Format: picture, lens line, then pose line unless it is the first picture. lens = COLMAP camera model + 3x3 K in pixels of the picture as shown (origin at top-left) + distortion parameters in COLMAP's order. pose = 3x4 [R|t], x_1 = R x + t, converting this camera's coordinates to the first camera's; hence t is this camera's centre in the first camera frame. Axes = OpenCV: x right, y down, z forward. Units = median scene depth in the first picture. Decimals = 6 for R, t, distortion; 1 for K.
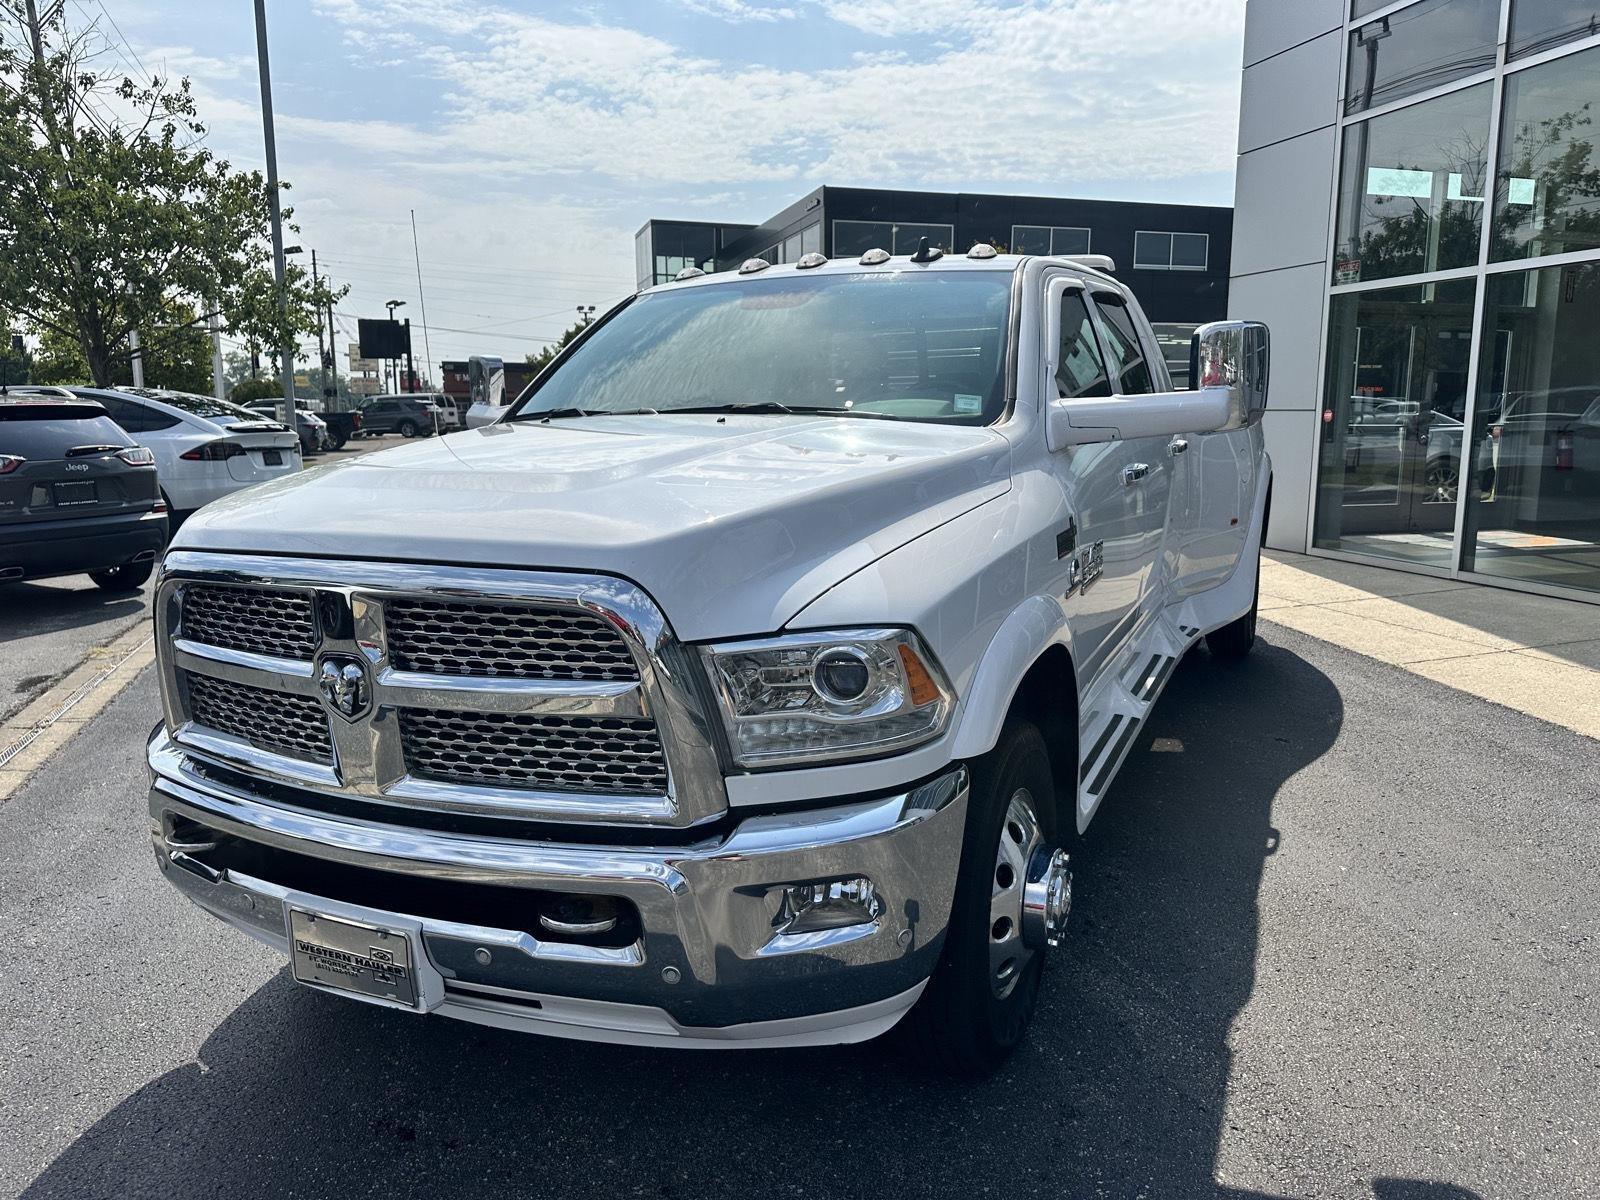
lens RADIAL K [[1151.7, 0, 800.0], [0, 1151.7, 600.0], [0, 0, 1]] dist [-0.005155, -0.002290]
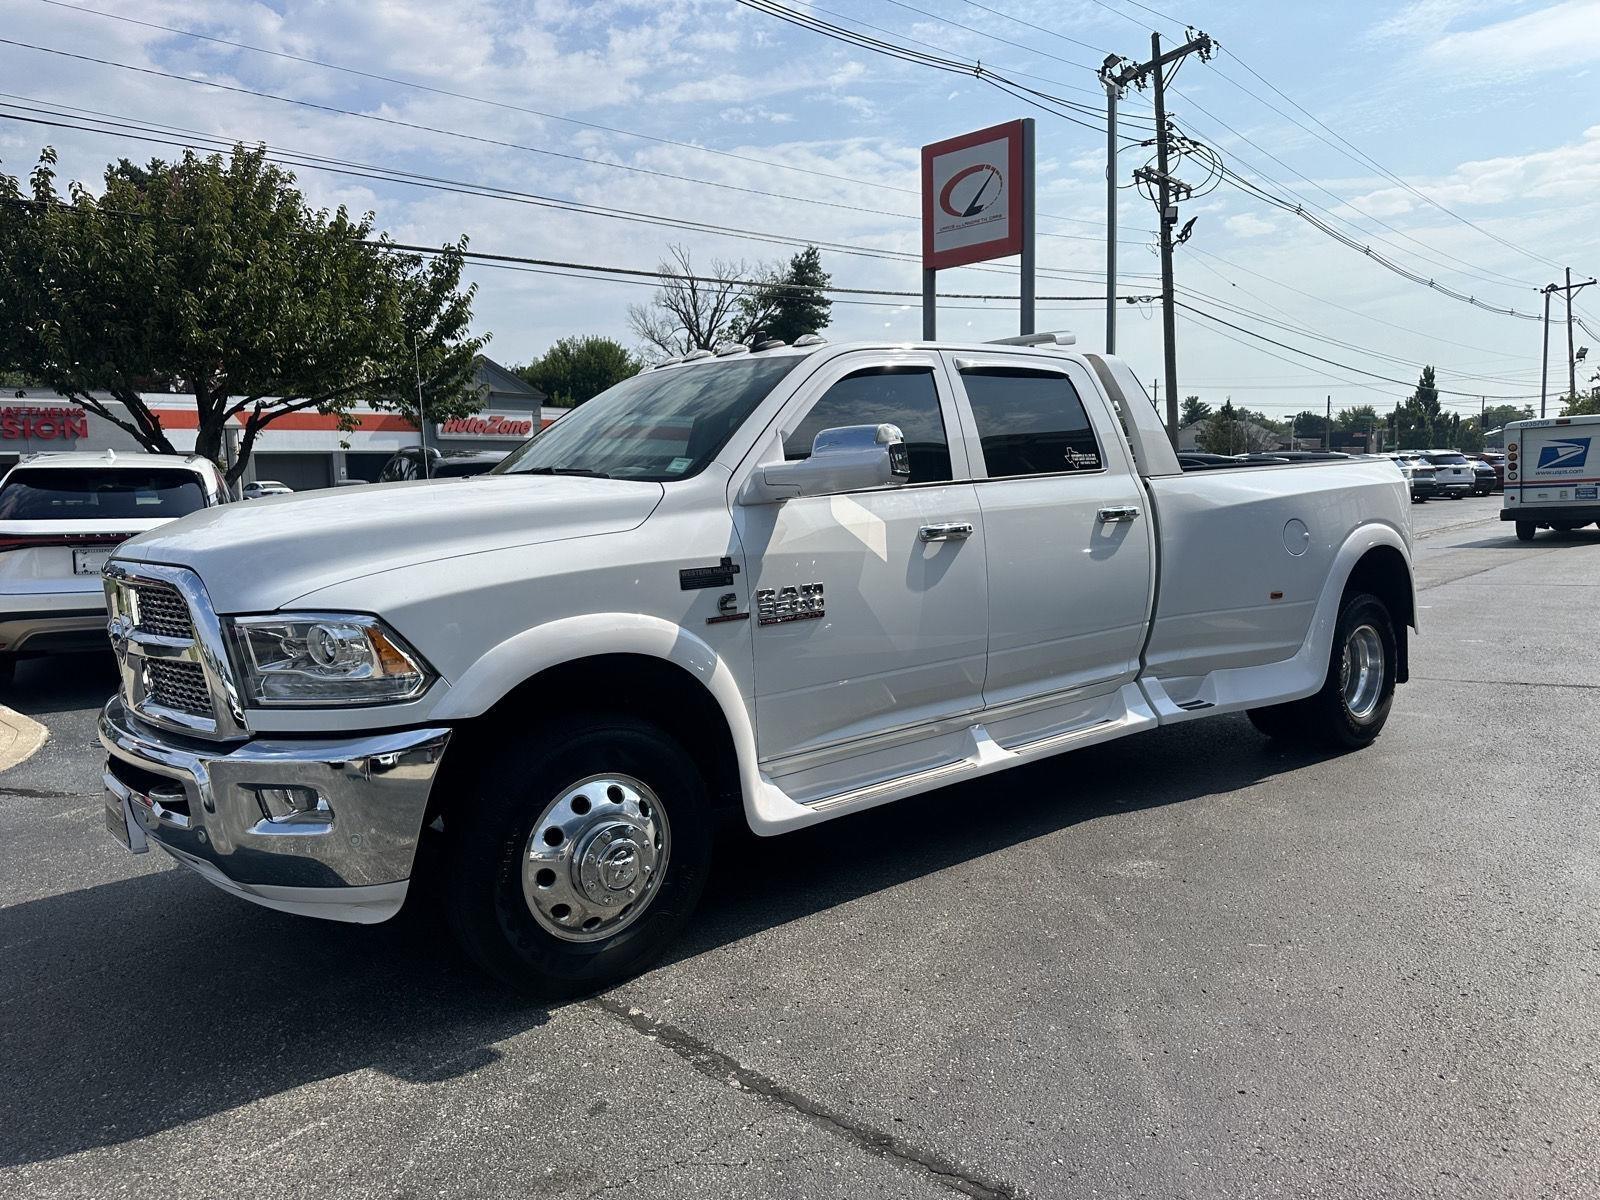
lens RADIAL K [[1151.7, 0, 800.0], [0, 1151.7, 600.0], [0, 0, 1]] dist [-0.005155, -0.002290]
pose [[0.903567, 0.023162, -0.427821, 1.234337], [-0.059347, 0.995678, -0.071437, 0.075544], [0.424318, 0.089938, 0.901036, -0.066093]]
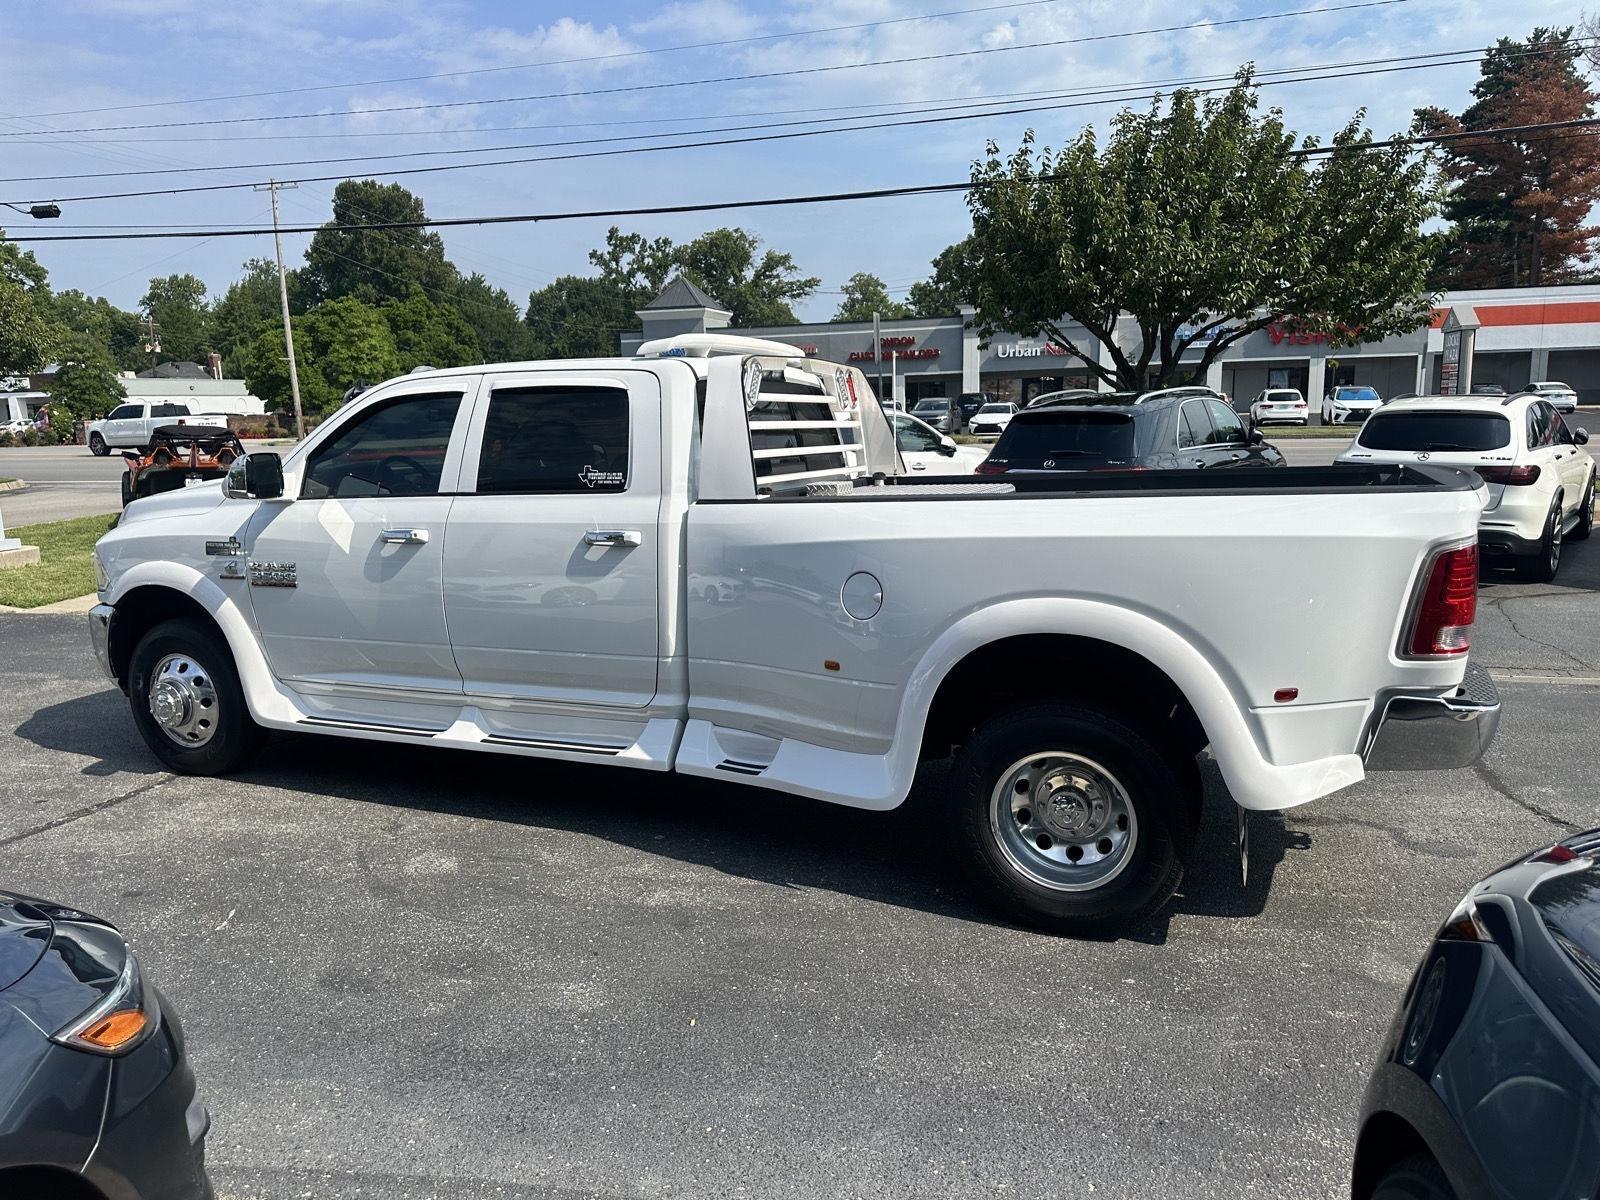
lens RADIAL K [[1135.9, 0, 814.4], [0, 1135.9, 597.8], [0, 0, 1]] dist [0.095846, -0.140493]
pose [[0.033204, 0.167476, -0.985317, 3.091652], [-0.174708, 0.971654, 0.159266, -0.634967], [0.984060, 0.166855, 0.061522, 2.653706]]
